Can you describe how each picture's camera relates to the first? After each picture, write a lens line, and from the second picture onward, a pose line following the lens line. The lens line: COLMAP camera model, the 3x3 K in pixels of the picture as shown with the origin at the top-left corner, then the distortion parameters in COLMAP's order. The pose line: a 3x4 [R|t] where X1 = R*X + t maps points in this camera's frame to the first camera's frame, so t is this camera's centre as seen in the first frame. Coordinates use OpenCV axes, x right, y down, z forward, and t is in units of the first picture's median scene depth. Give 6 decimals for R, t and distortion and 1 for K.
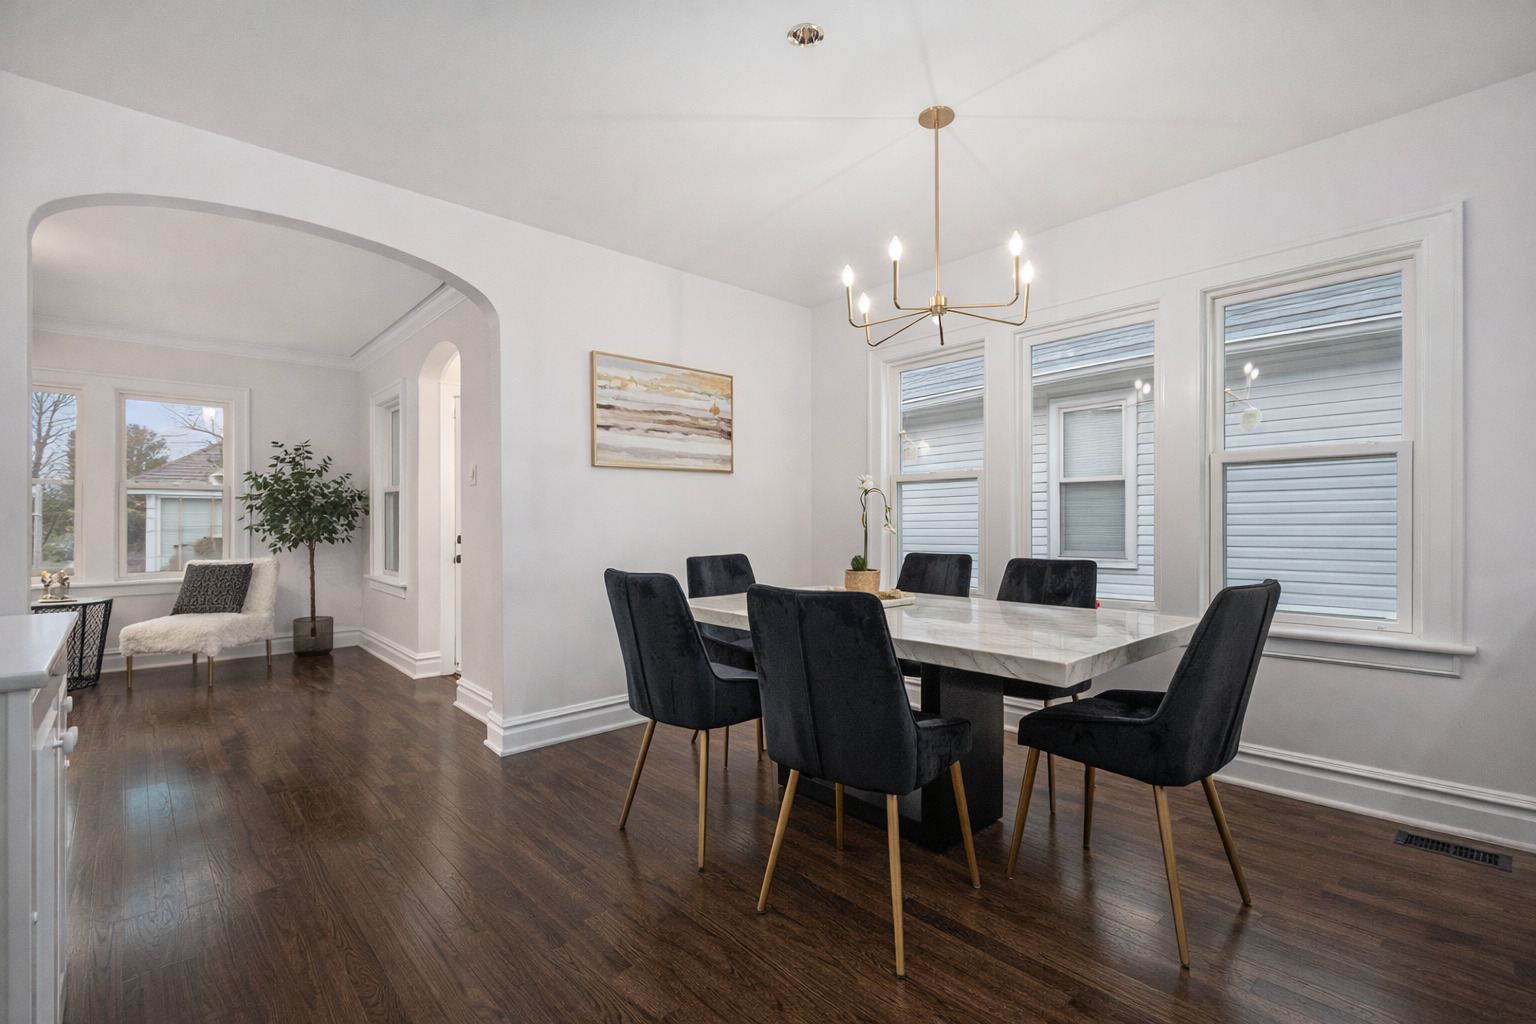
lens RADIAL K [[706.4, 0, 764.9], [0, 706.4, 525.4], [0, 0, 1]] dist [0.013000, -0.003215]
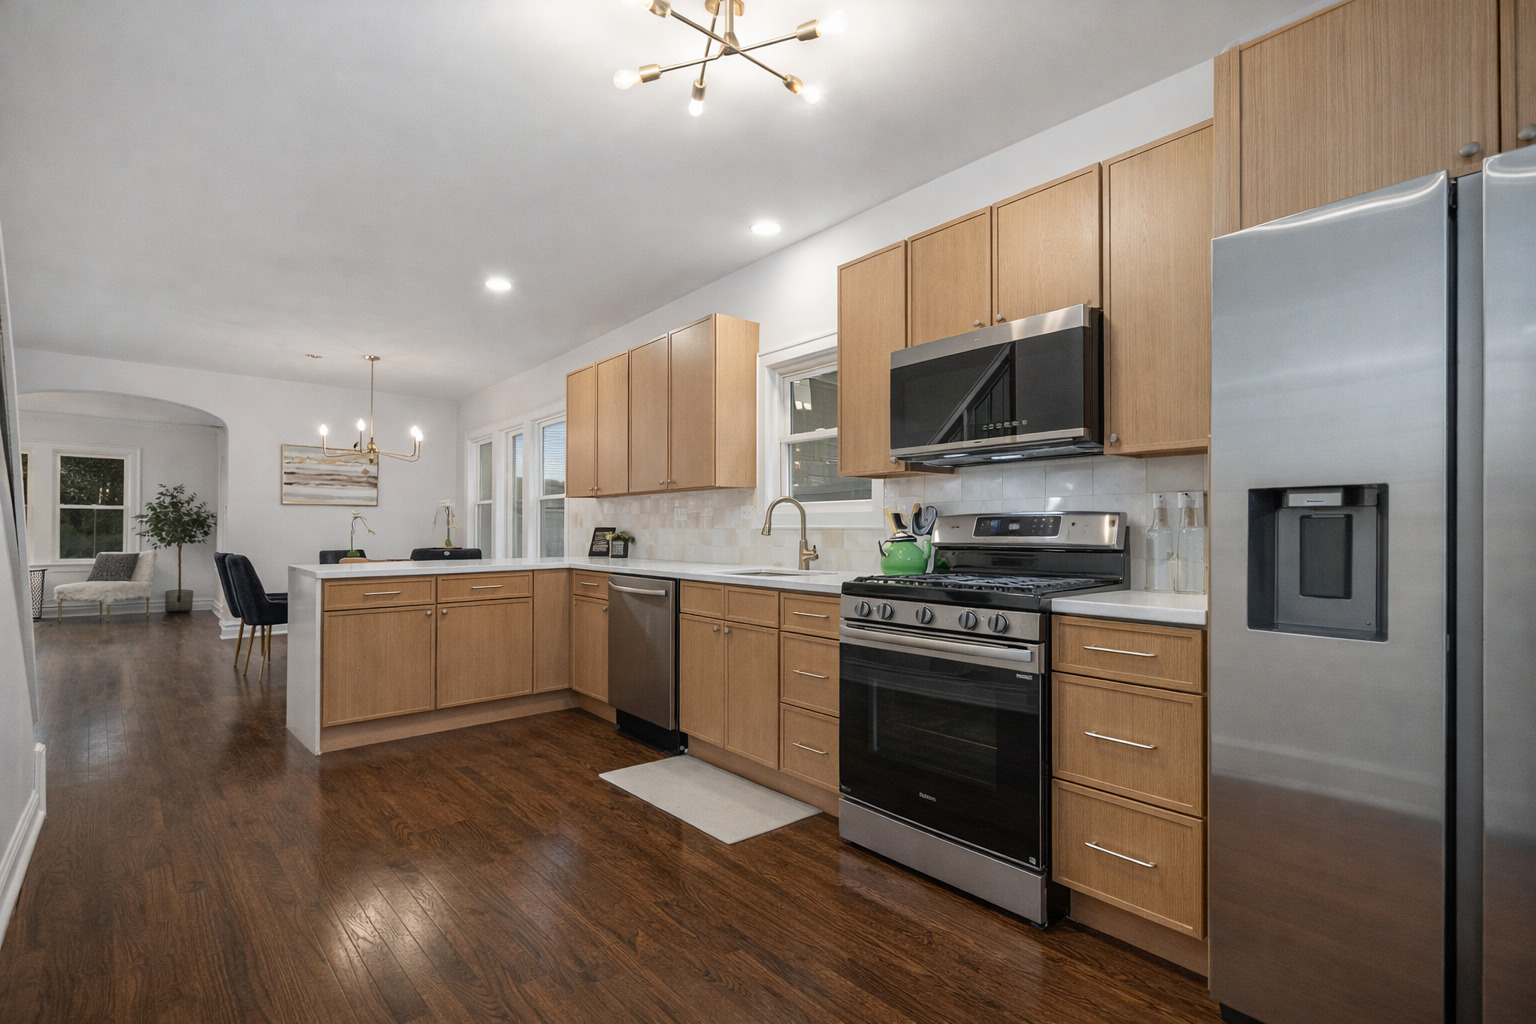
lens RADIAL K [[706.4, 0, 759.1], [0, 706.4, 532.2], [0, 0, 1]] dist [0.013000, -0.003215]
pose [[0.997581, 0.008519, -0.068995, 0.940220], [-0.008588, 0.999963, -0.000695, -0.013262], [0.068987, 0.001286, 0.997617, -0.663460]]
